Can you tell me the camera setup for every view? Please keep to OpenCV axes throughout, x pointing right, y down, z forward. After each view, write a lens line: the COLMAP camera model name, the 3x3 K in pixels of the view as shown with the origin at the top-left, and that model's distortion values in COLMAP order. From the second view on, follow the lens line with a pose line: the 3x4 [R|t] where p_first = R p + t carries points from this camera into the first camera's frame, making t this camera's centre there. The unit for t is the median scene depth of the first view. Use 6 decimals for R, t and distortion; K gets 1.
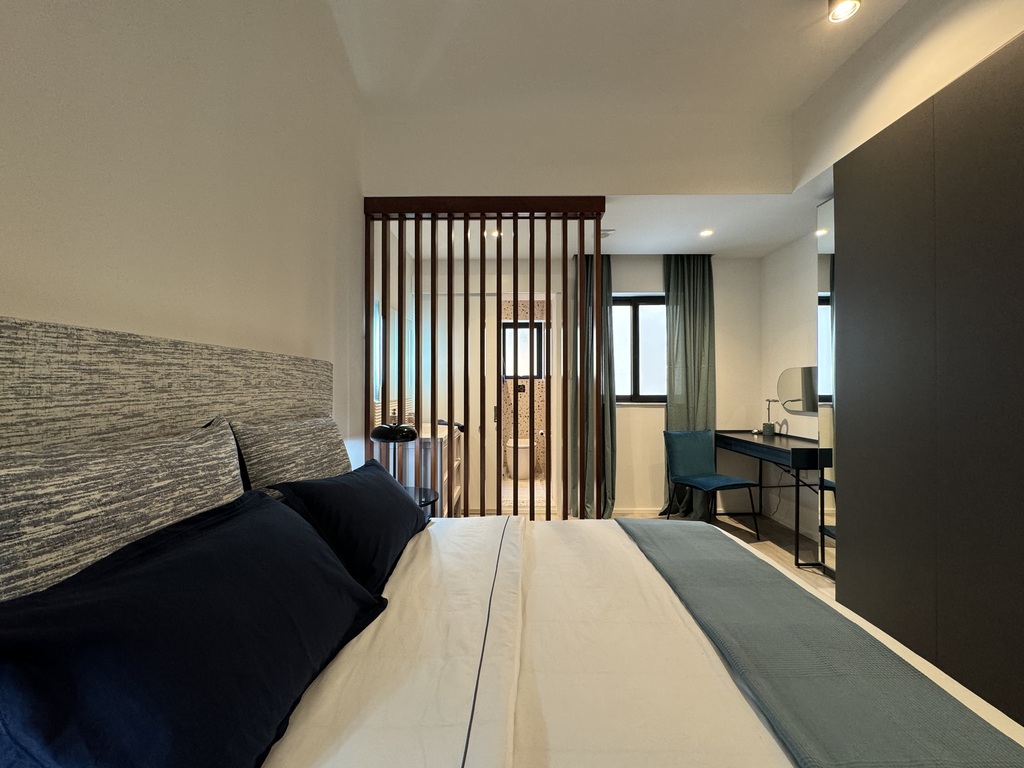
lens RADIAL K [[409.0, 0, 515.4], [0, 409.0, 384.0], [0, 0, 1]] dist [0.001623, -0.000678]
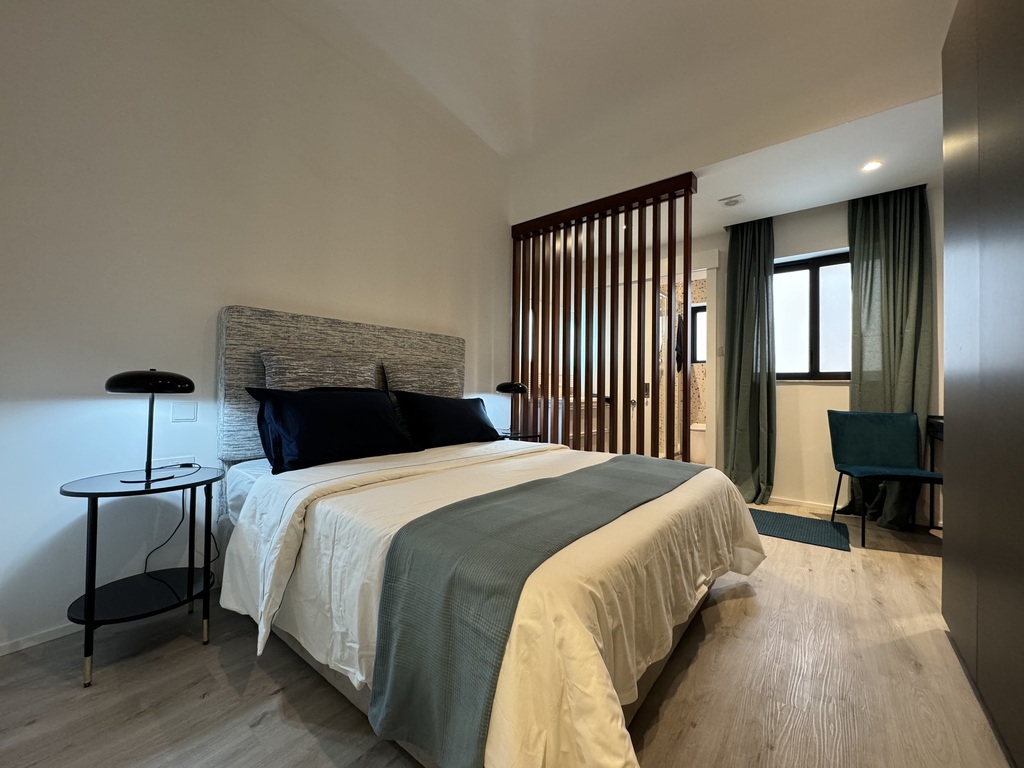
lens RADIAL K [[409.0, 0, 513.0], [0, 409.0, 385.6], [0, 0, 1]] dist [0.001623, -0.000678]
pose [[0.789721, 0.006378, -0.613432, 0.449783], [-0.008713, 0.999962, -0.000821, 0.085289], [0.613404, 0.005993, 0.789747, -0.098375]]
